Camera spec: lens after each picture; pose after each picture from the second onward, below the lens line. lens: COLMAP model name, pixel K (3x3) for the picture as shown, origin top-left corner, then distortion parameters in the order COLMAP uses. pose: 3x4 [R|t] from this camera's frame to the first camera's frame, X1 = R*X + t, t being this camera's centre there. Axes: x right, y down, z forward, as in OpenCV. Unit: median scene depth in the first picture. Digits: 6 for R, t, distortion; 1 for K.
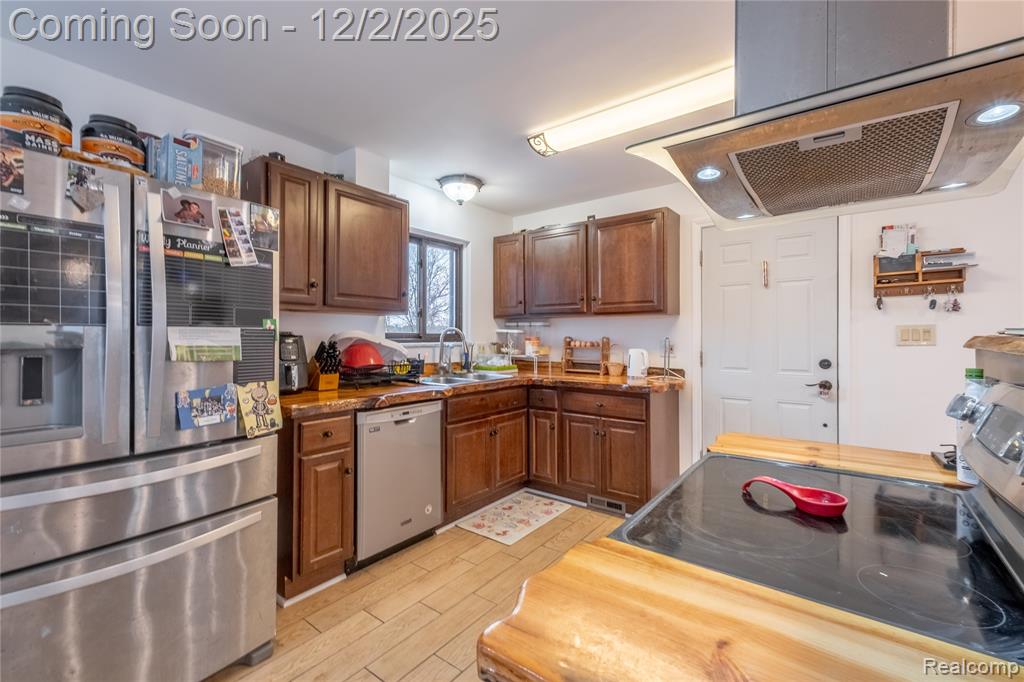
lens RADIAL K [[440.3, 0, 512.3], [0, 440.3, 336.5], [0, 0, 1]] dist [0.017589, -0.003701]
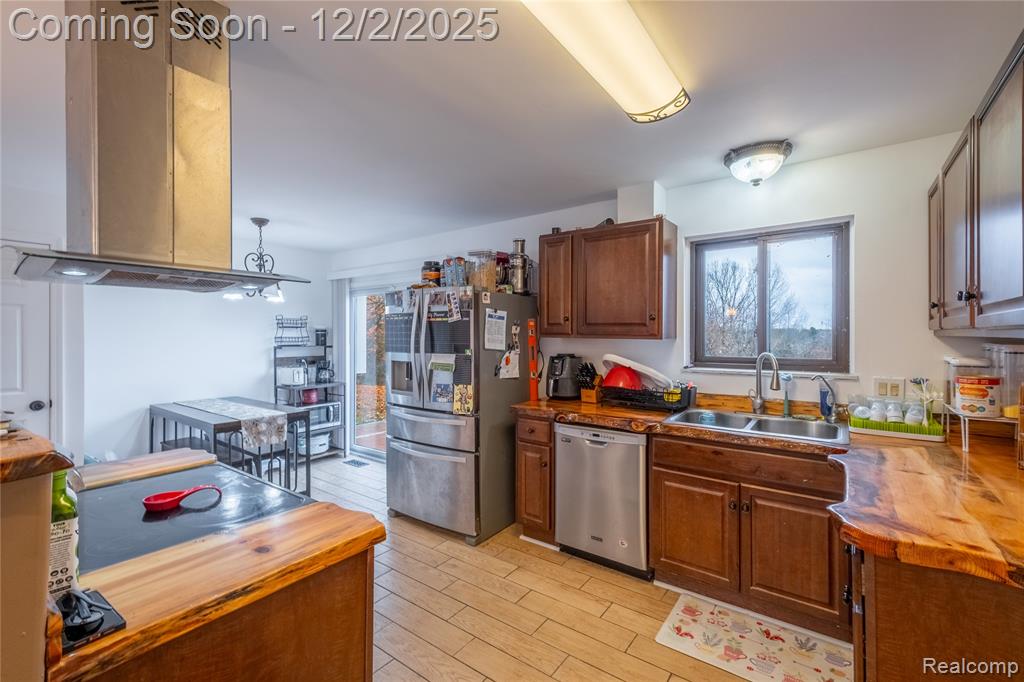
lens RADIAL K [[440.3, 0, 515.1], [0, 440.3, 335.6], [0, 0, 1]] dist [0.017589, -0.003701]
pose [[0.027232, 0.002228, -0.999627, 0.805108], [-0.001648, 0.999996, 0.002184, -0.066502], [0.999628, 0.001588, 0.027235, 0.772419]]
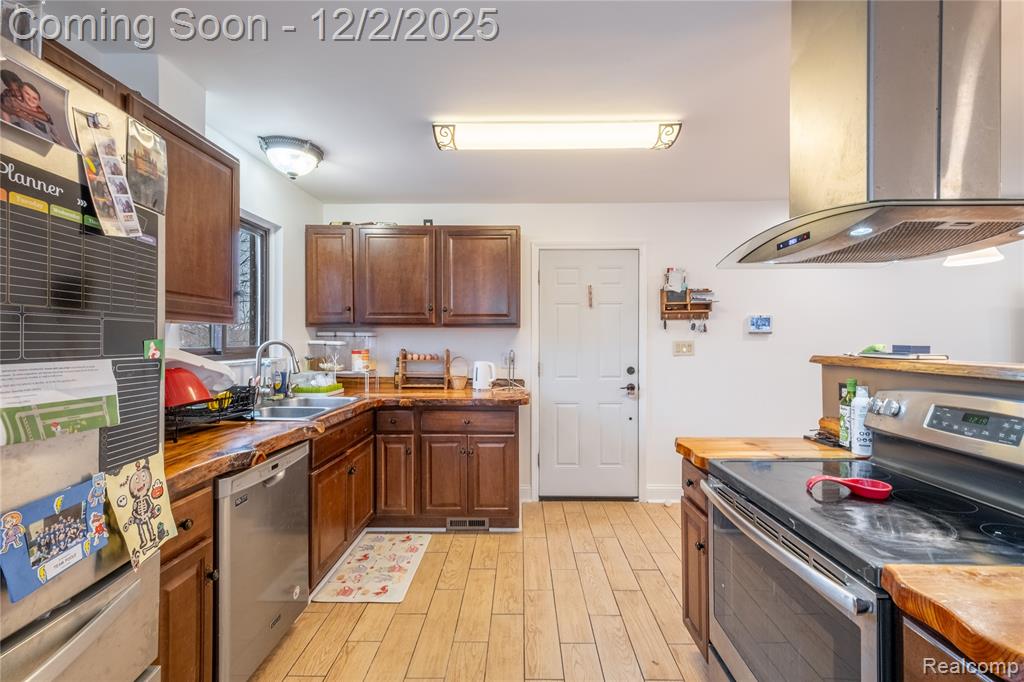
lens RADIAL K [[440.3, 0, 517.8], [0, 440.3, 342.0], [0, 0, 1]] dist [0.017589, -0.003701]
pose [[0.799641, -0.000871, 0.600478, -0.352873], [-0.001324, 0.999994, 0.003214, -0.026477], [-0.600477, -0.003365, 0.799635, 0.205196]]
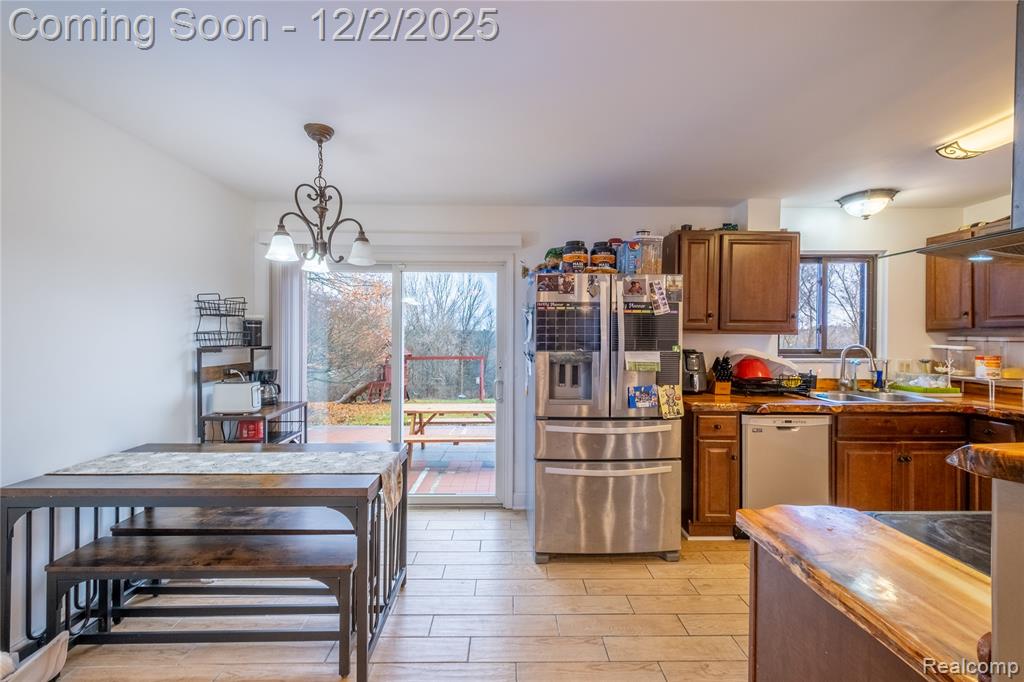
lens RADIAL K [[440.3, 0, 517.0], [0, 440.3, 337.2], [0, 0, 1]] dist [0.017589, -0.003701]
pose [[0.632786, 0.006605, -0.774299, 0.209070], [-0.005037, 0.999978, 0.004414, -0.050067], [0.774311, 0.001107, 0.632805, -0.294163]]
